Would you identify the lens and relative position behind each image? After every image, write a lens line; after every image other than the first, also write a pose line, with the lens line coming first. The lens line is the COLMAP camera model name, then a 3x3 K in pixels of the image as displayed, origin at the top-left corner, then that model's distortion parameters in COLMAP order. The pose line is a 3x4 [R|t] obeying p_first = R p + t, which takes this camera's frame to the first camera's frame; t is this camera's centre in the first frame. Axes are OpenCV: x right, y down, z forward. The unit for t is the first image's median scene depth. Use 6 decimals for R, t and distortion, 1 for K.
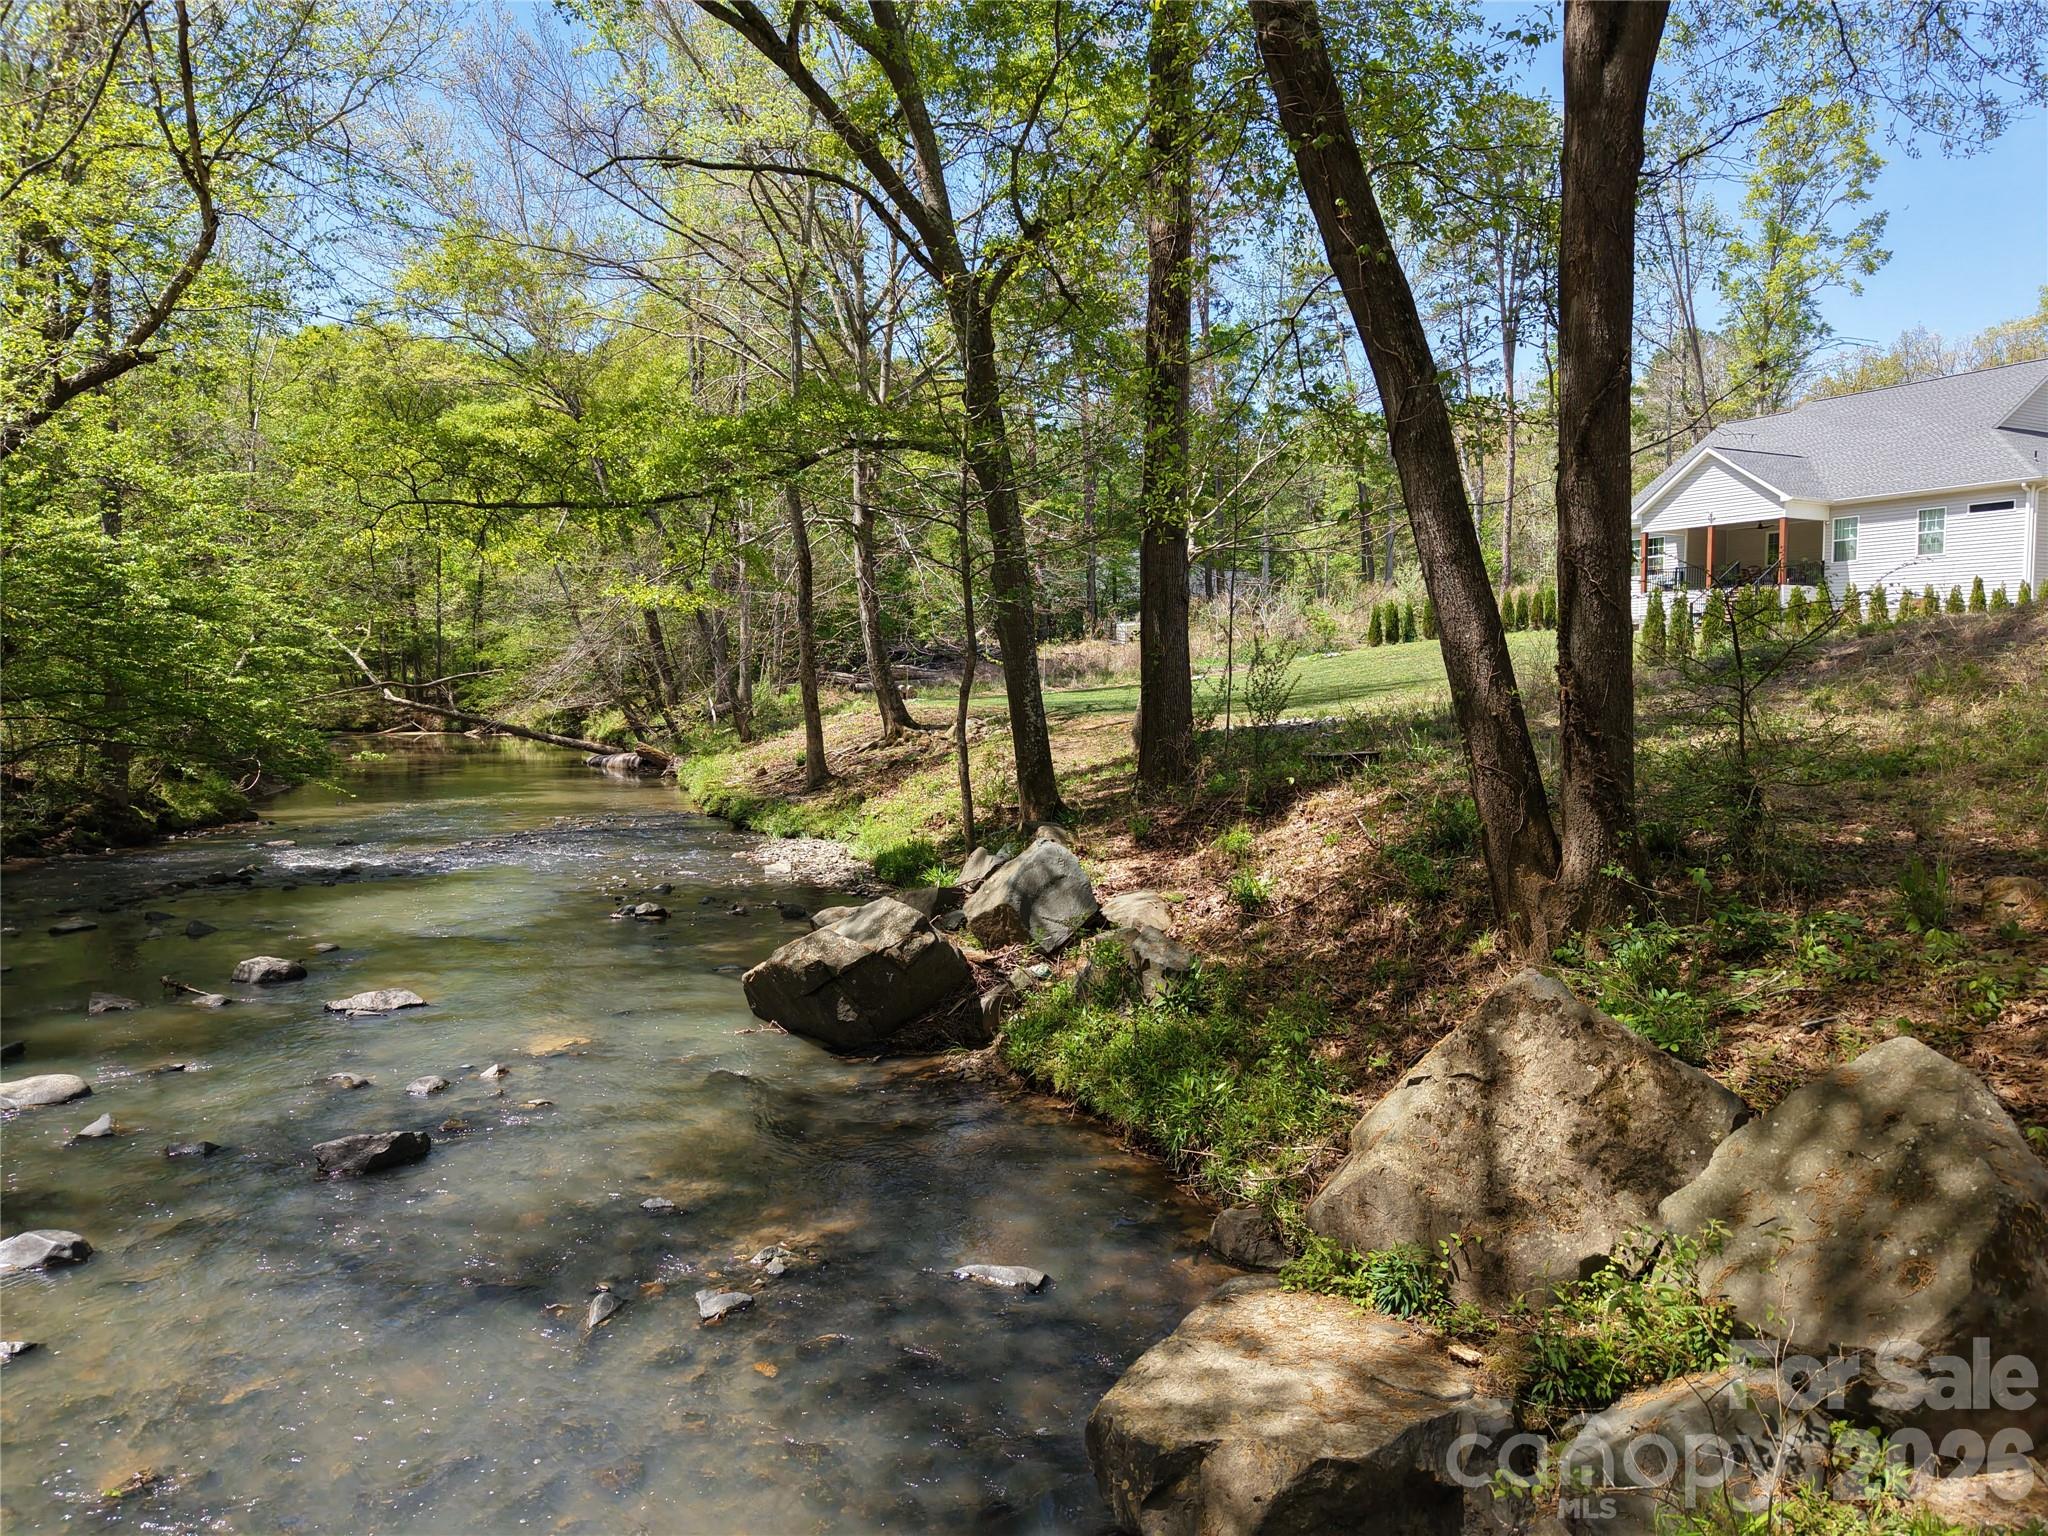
lens RADIAL K [[1393.0, 0, 1019.1], [0, 1393.0, 766.7], [0, 0, 1]] dist [0.035791, -0.040983]
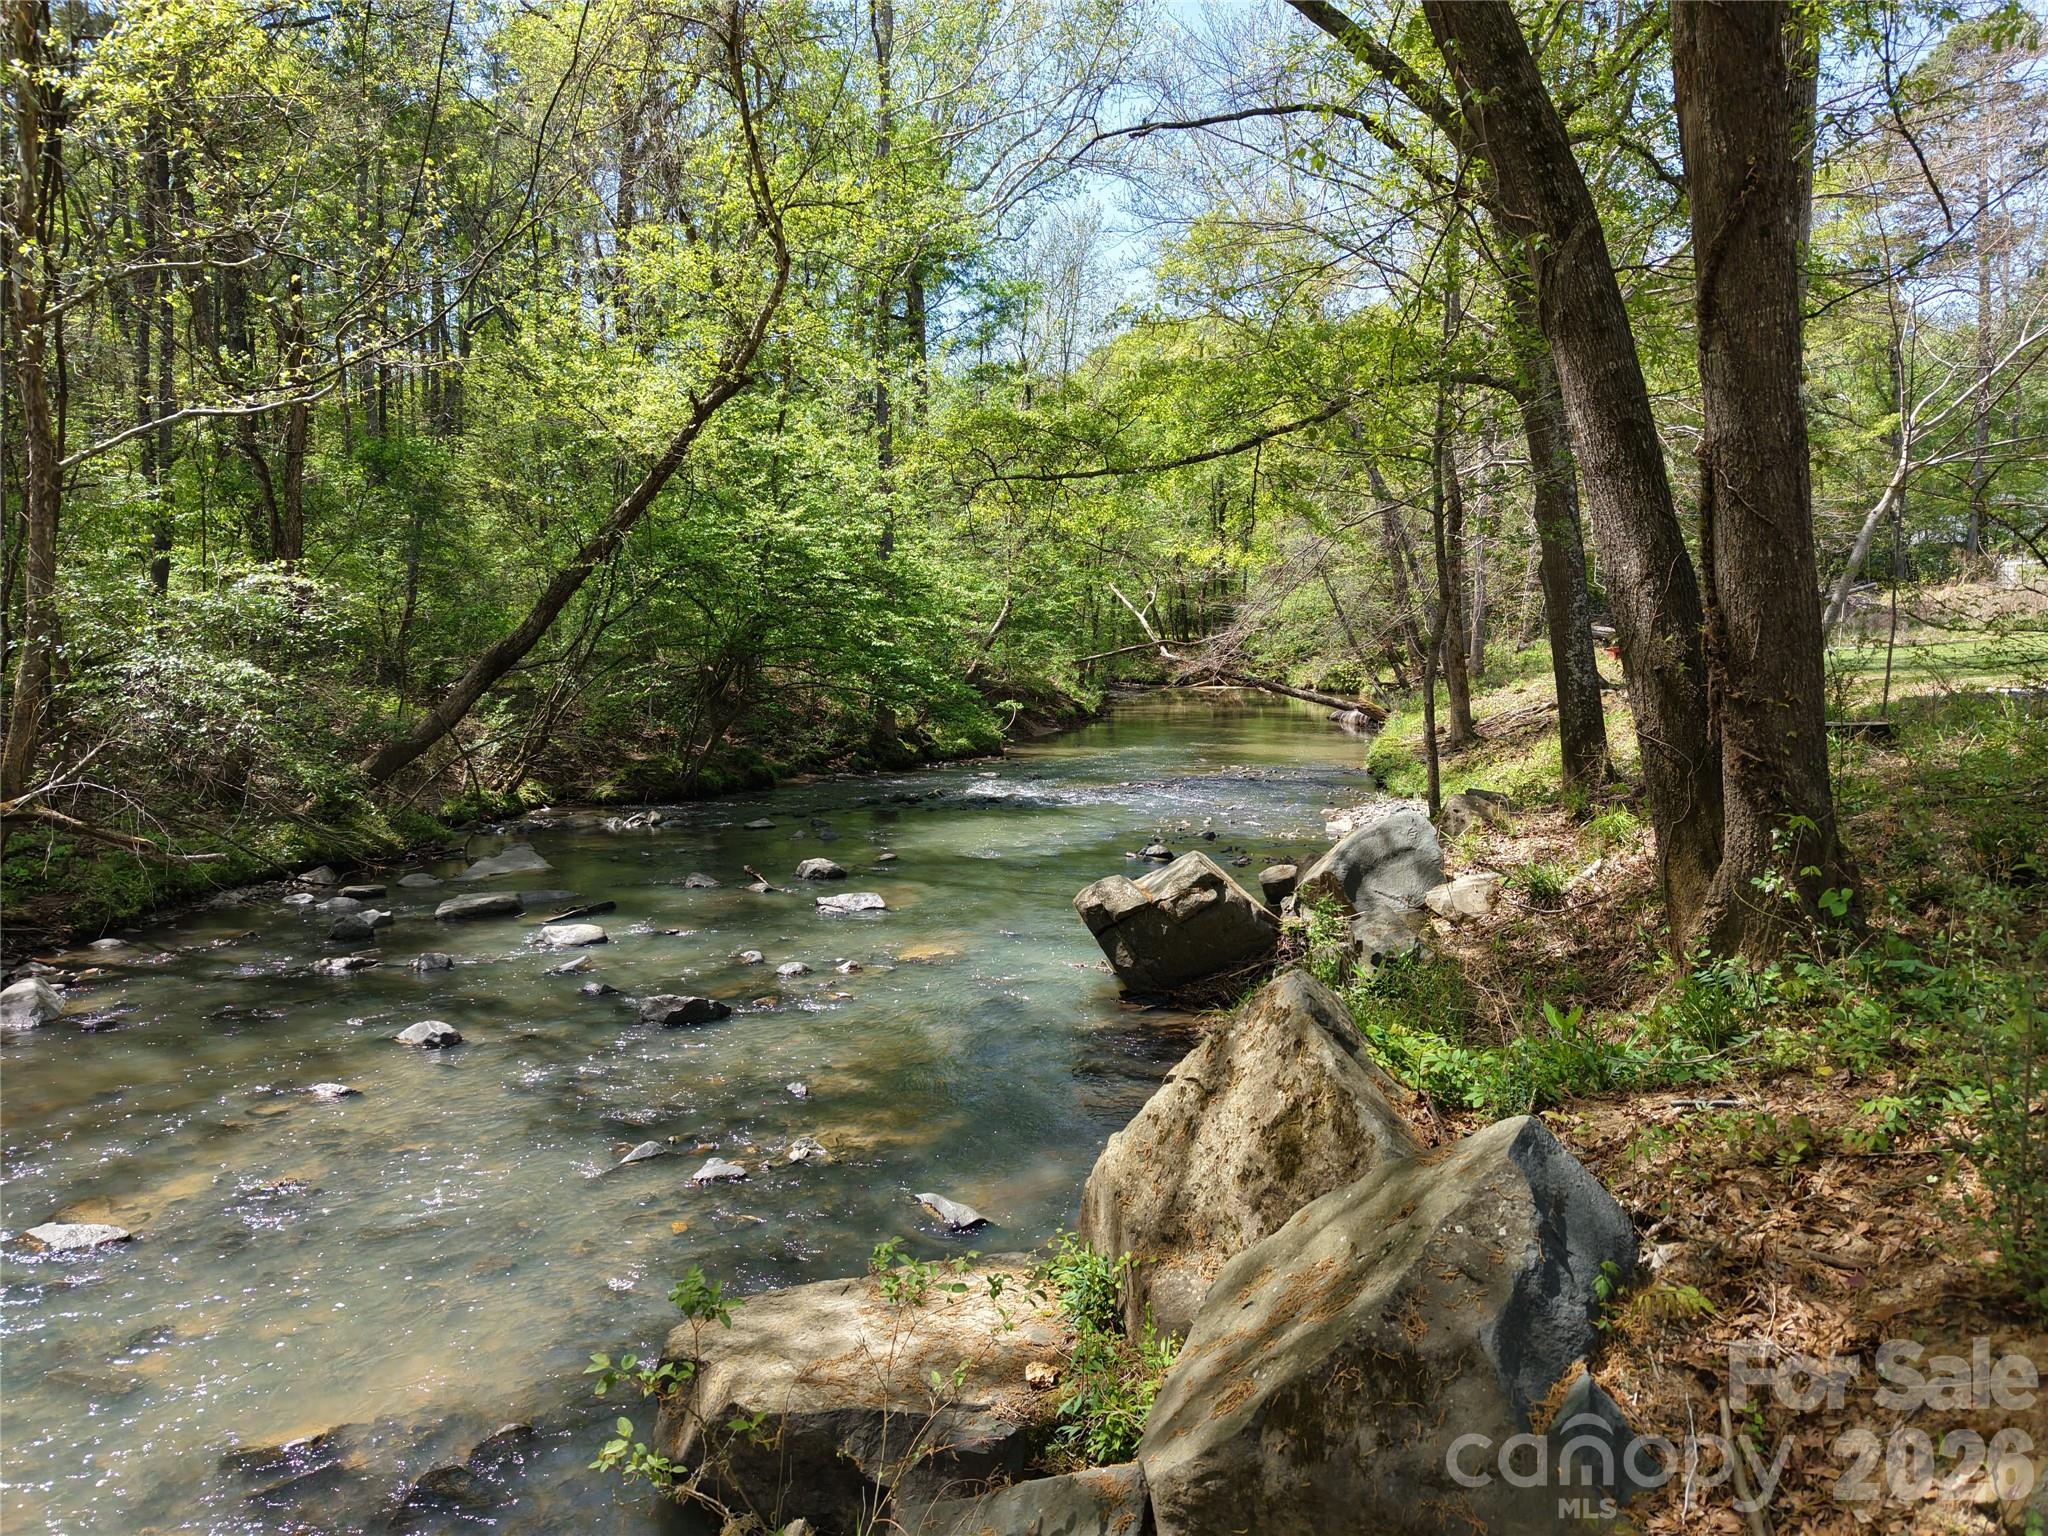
lens RADIAL K [[1393.0, 0, 1027.7], [0, 1393.0, 767.3], [0, 0, 1]] dist [0.035791, -0.040983]
pose [[0.815320, 0.052668, -0.576611, 0.350535], [-0.035850, 0.998536, 0.040515, -0.001641], [0.577900, -0.012361, 0.816014, 0.117665]]
